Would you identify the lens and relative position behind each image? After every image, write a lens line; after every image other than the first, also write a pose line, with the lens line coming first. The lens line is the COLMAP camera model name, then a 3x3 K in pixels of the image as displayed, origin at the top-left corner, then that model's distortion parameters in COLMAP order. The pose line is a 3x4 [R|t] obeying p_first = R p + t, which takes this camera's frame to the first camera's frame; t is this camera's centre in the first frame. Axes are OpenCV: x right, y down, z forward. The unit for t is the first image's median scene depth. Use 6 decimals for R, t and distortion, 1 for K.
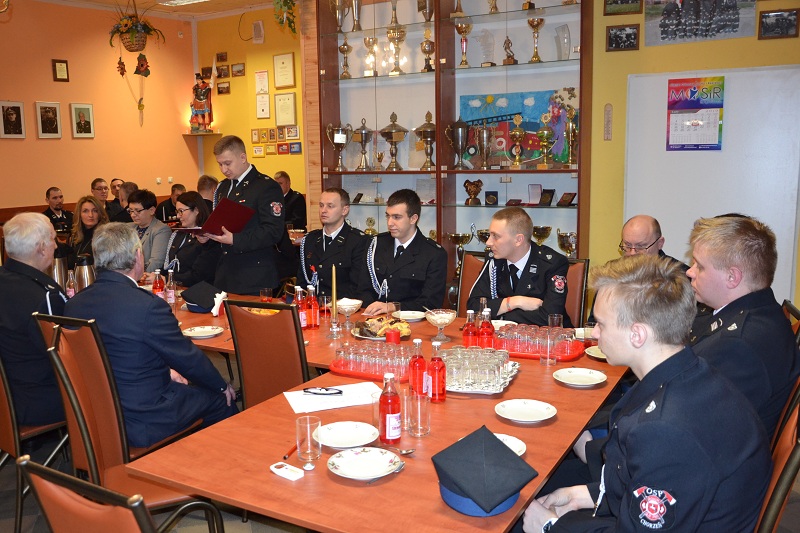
lens RADIAL K [[697.8, 0, 400.0], [0, 697.8, 266.5], [0, 0, 1]] dist [-0.104280, 0.079601]
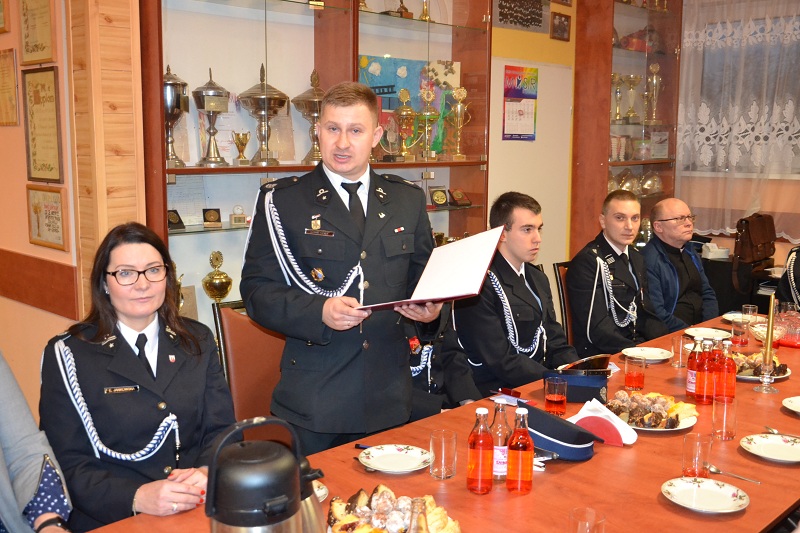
lens RADIAL K [[823.9, 0, 400.0], [0, 823.9, 266.5], [0, 0, 1]] dist [-0.003286, -0.001501]
pose [[0.248831, -0.122740, 0.960738, -0.640209], [0.144795, 0.985505, 0.088402, -0.098533], [-0.957663, 0.117113, 0.262996, 0.716938]]
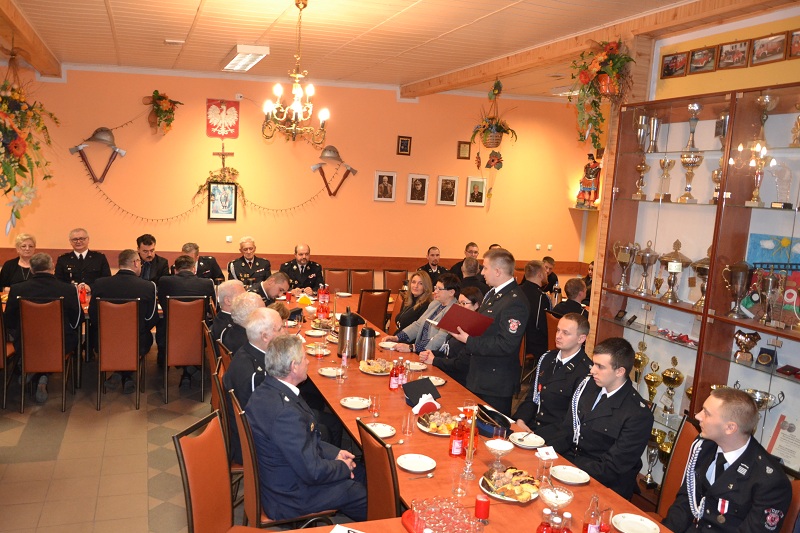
lens RADIAL K [[630.3, 0, 390.6], [0, 630.3, 265.7], [0, 0, 1]] dist [-0.035204, -0.002910]
pose [[0.763308, 0.152606, -0.627752, 0.225644], [-0.184626, 0.982703, 0.014400, -0.125788], [0.619092, 0.104908, 0.778280, 0.103270]]
